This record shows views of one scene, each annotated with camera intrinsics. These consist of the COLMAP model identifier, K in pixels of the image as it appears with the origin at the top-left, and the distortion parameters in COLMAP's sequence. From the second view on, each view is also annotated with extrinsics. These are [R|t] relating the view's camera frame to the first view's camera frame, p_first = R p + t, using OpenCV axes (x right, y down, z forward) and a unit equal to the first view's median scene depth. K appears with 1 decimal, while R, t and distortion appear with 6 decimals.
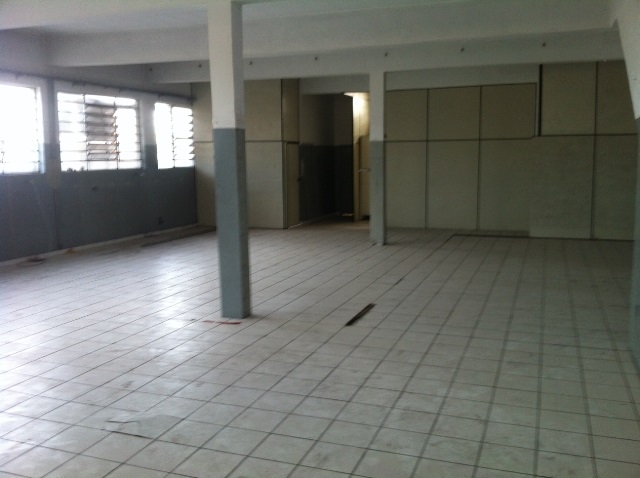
lens RADIAL K [[617.7, 0, 328.6], [0, 617.7, 243.7], [0, 0, 1]] dist [0.081118, -0.291708]
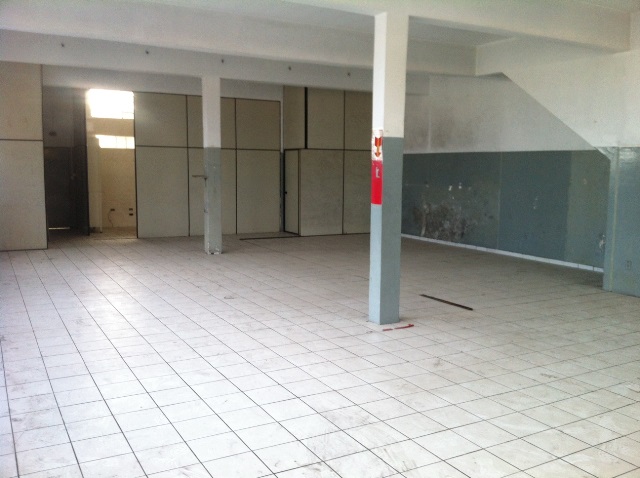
lens RADIAL K [[617.7, 0, 328.6], [0, 617.7, 243.7], [0, 0, 1]] dist [0.081118, -0.291708]
pose [[0.640363, -0.076791, 0.764224, -0.592273], [0.084239, 0.996009, 0.029495, -0.029383], [-0.763439, 0.045490, 0.644276, 0.250371]]
